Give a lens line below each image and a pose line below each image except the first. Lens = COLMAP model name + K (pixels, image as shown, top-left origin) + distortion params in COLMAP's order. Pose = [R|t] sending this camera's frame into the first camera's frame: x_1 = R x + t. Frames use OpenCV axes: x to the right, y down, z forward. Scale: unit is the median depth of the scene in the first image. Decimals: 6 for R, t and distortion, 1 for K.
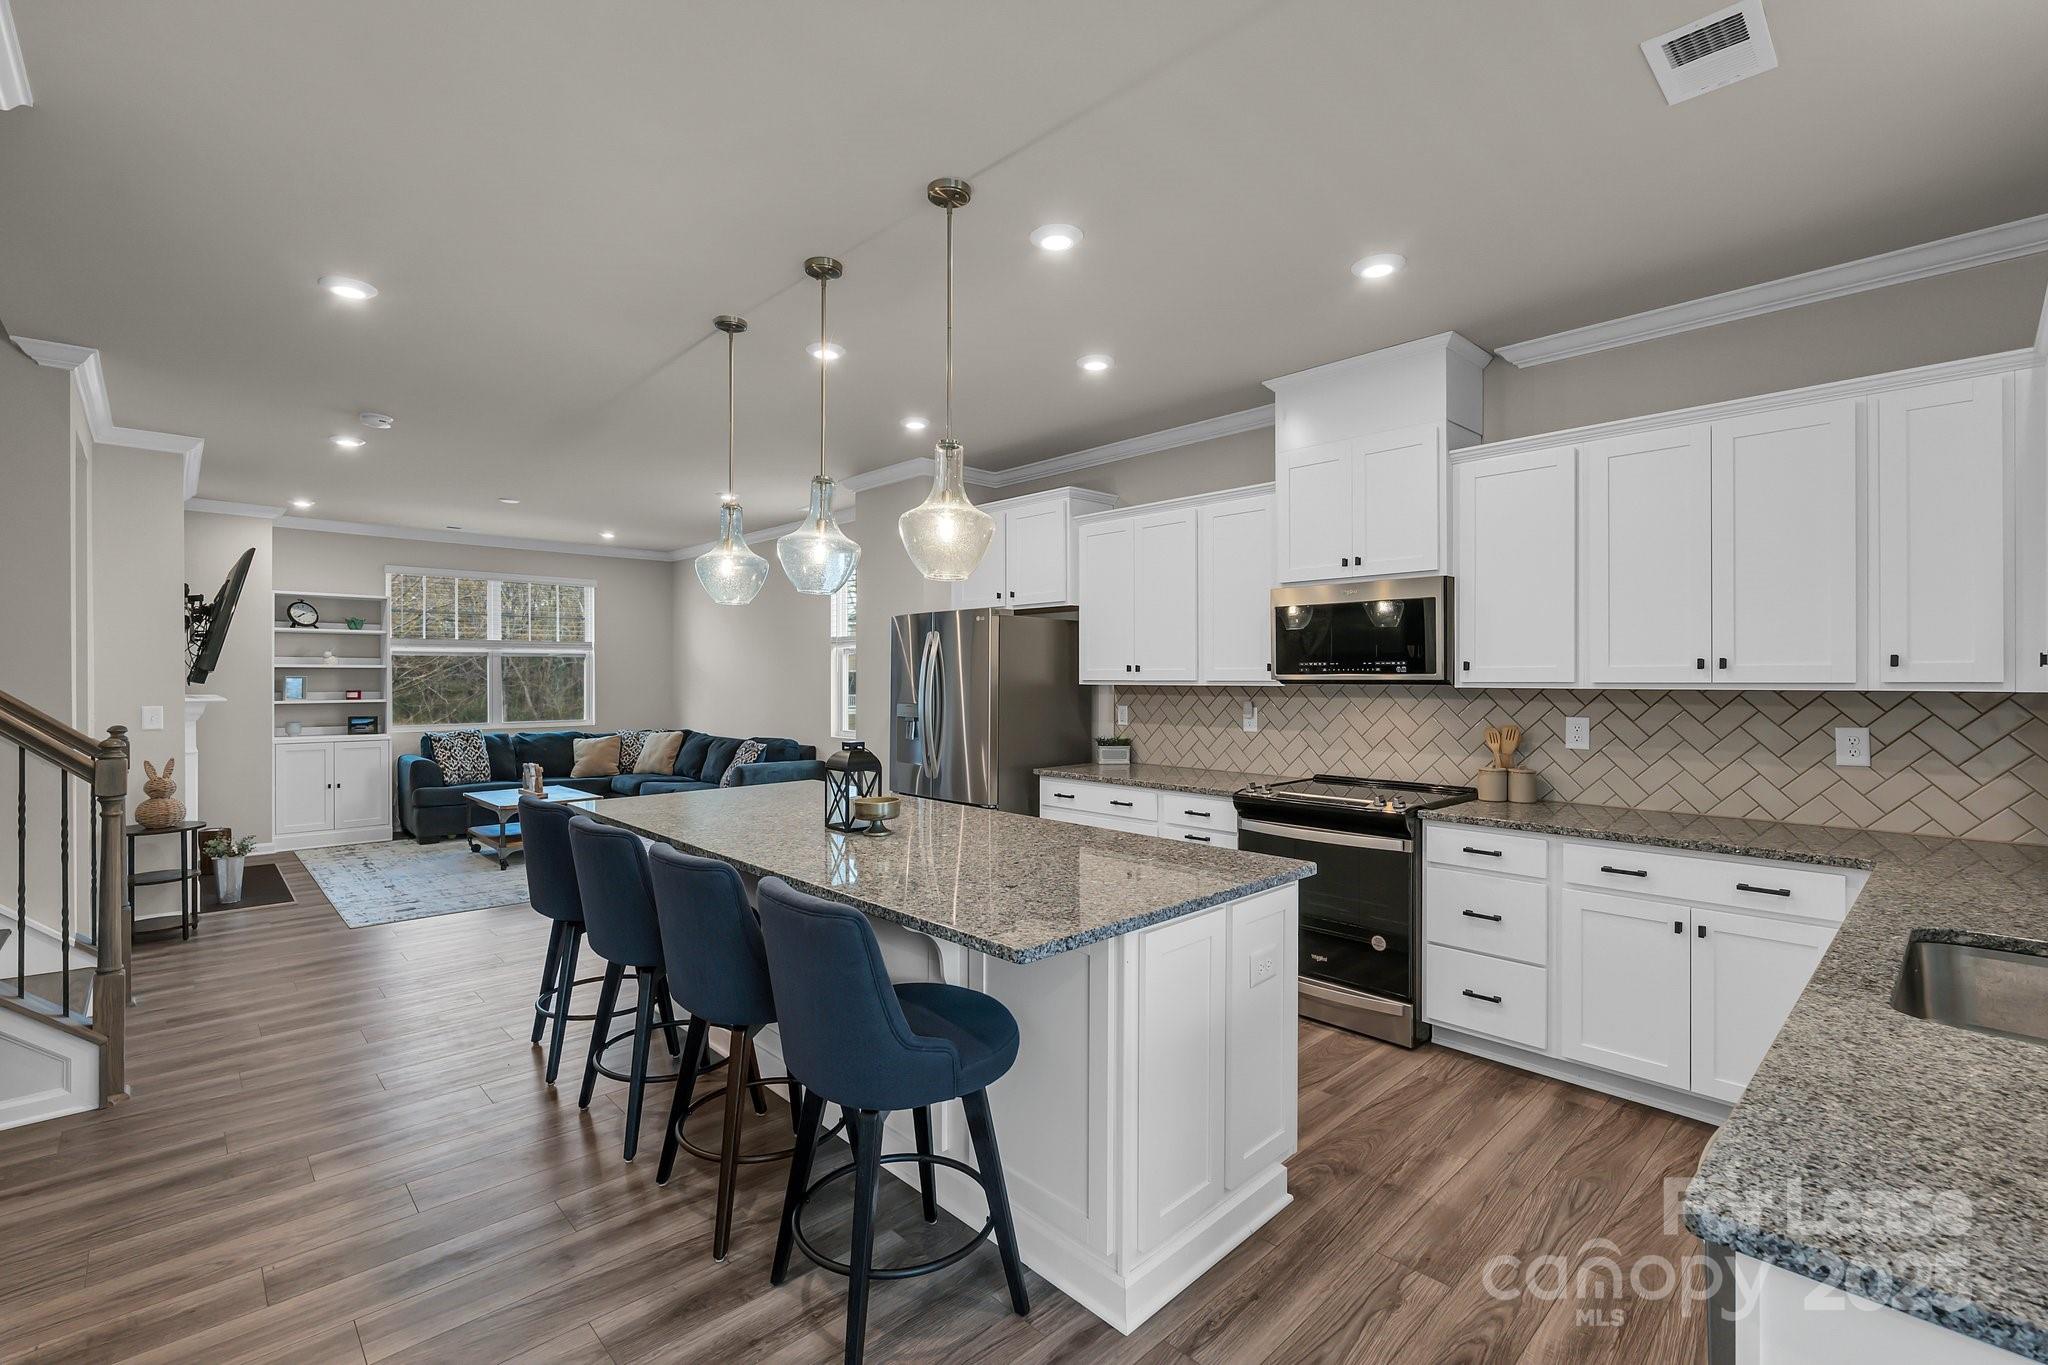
lens RADIAL K [[896.8, 0, 1018.5], [0, 896.8, 676.5], [0, 0, 1]] dist [-0.000769, -0.000076]
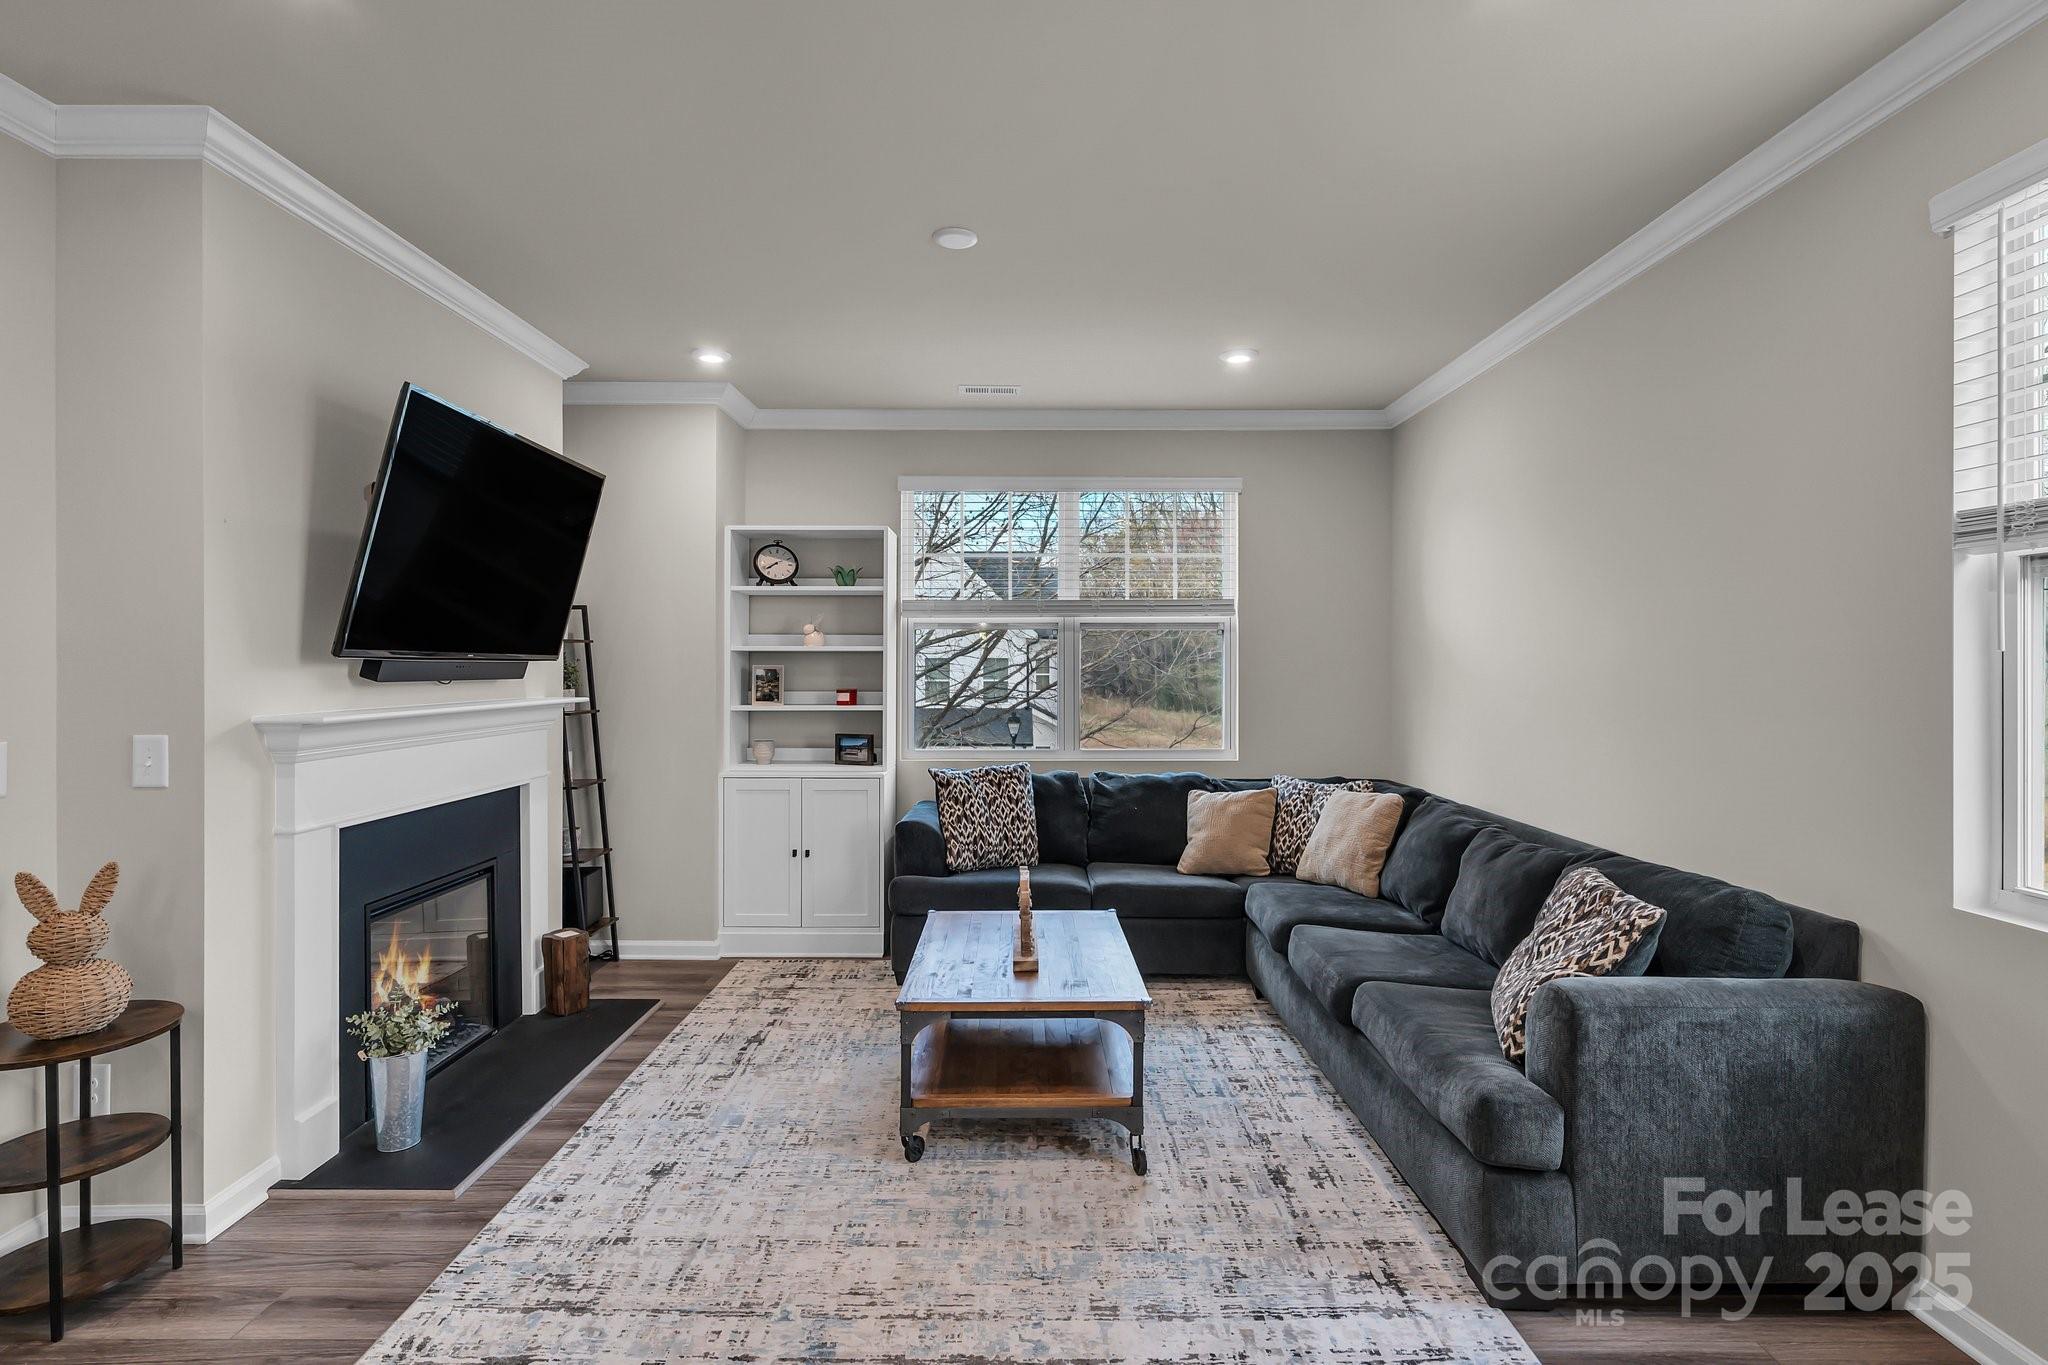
lens RADIAL K [[1008.1, 0, 1025.1], [0, 1008.1, 665.3], [0, 0, 1]] dist [-0.000597, -0.000225]
pose [[0.726985, 0.000922, -0.686653, -0.198485], [-0.000423, 1.000000, 0.000895, -0.001141], [0.686653, -0.000360, 0.726985, 0.596751]]
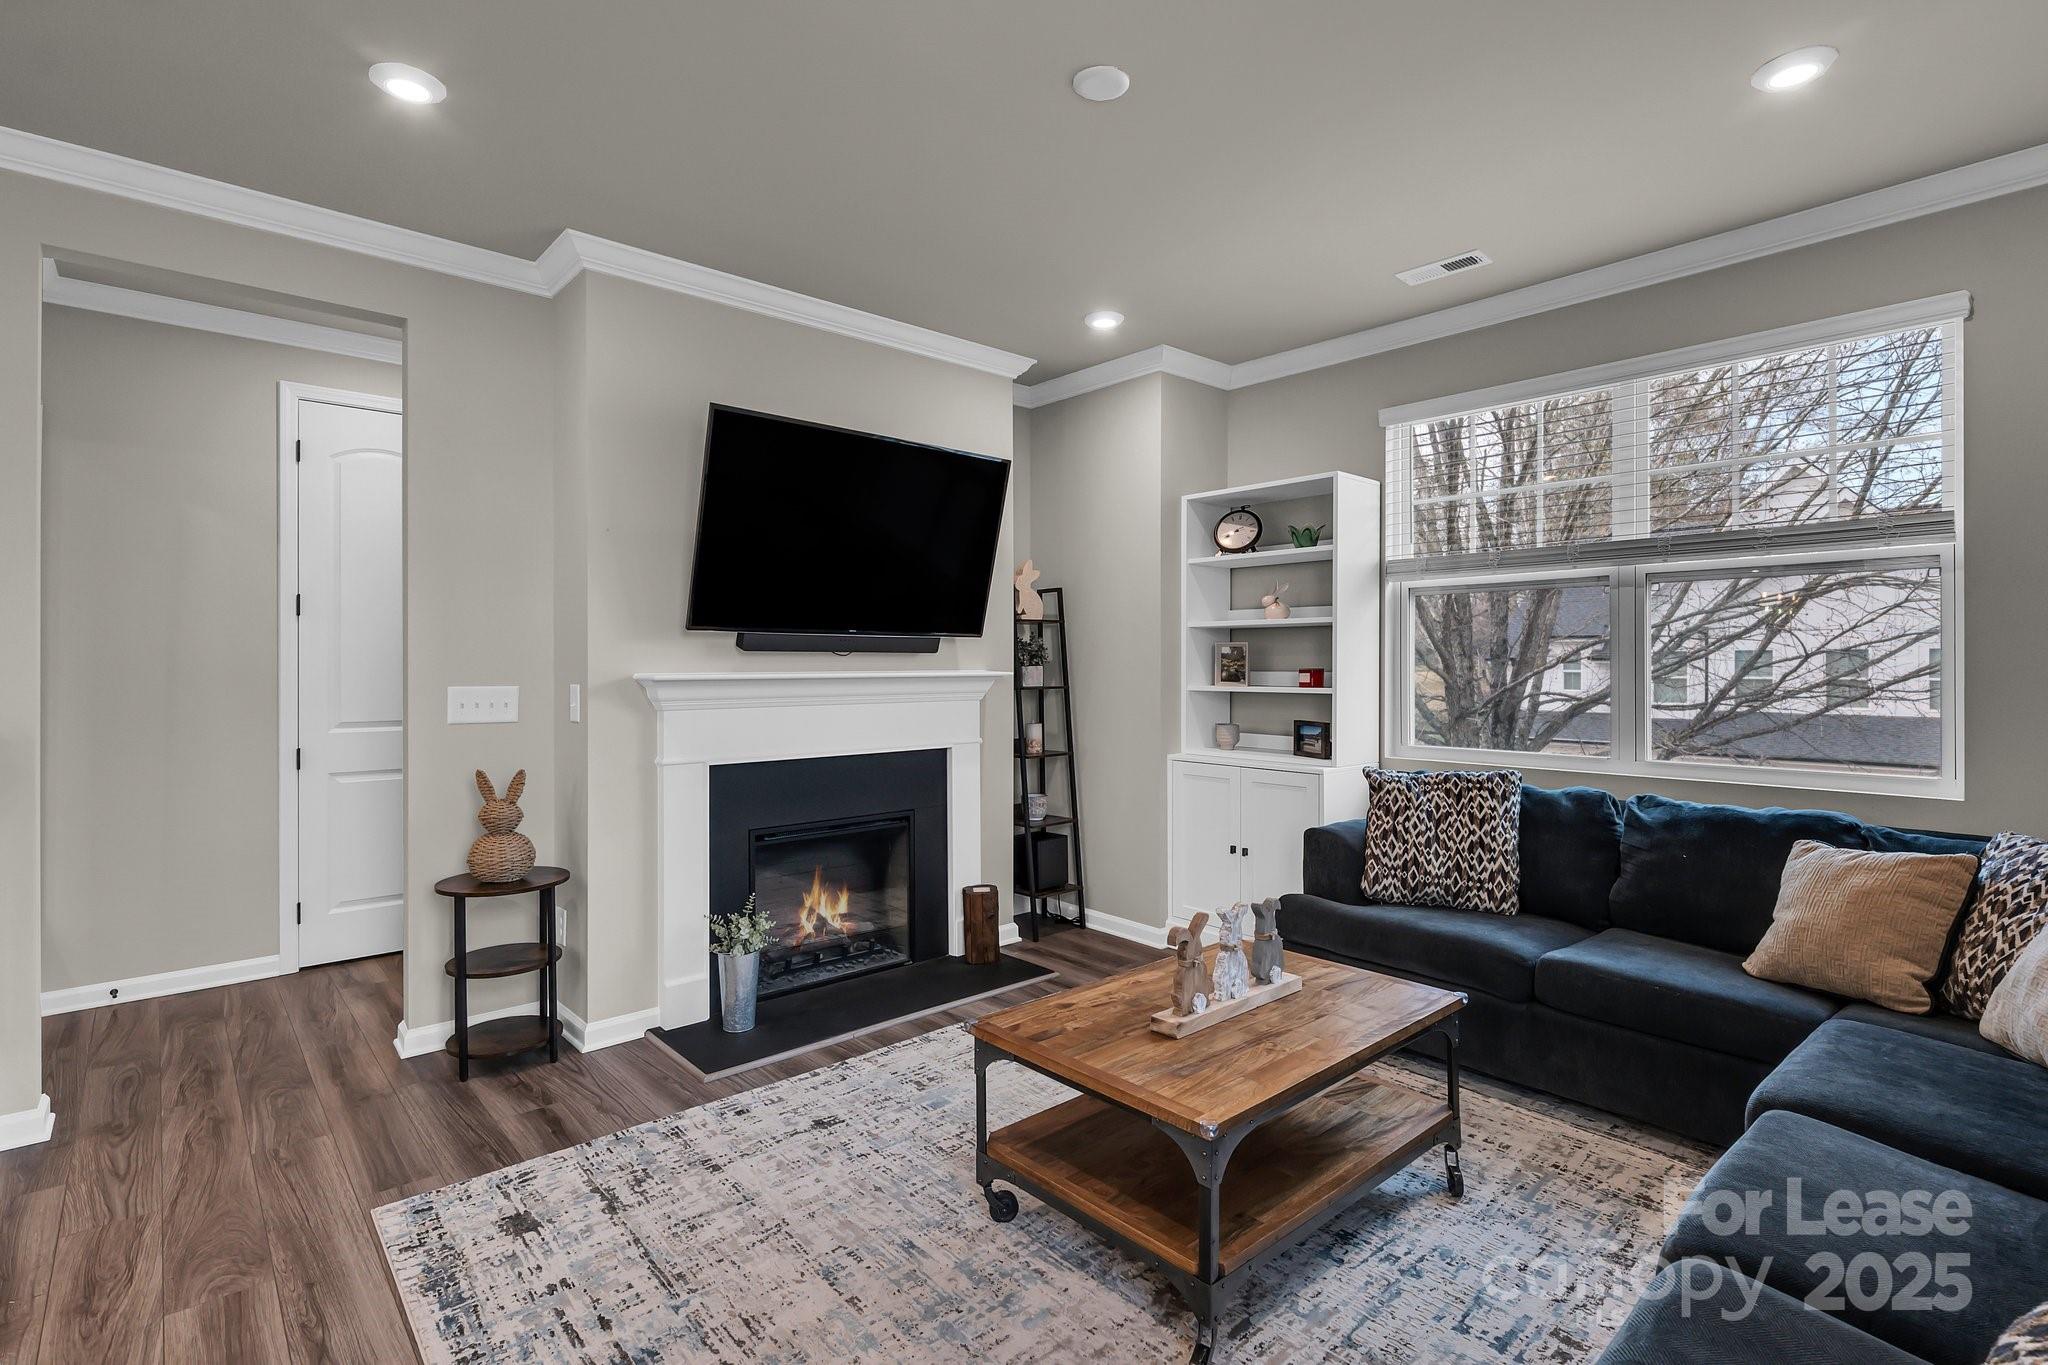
lens RADIAL K [[967.0, 0, 1021.1], [0, 967.0, 665.5], [0, 0, 1]] dist [0.000472, -0.000039]
pose [[-0.028363, 0.002508, -0.999595, -0.188942], [0.001286, 0.999996, 0.002472, 0.011802], [0.999597, -0.001216, -0.028366, 0.851605]]
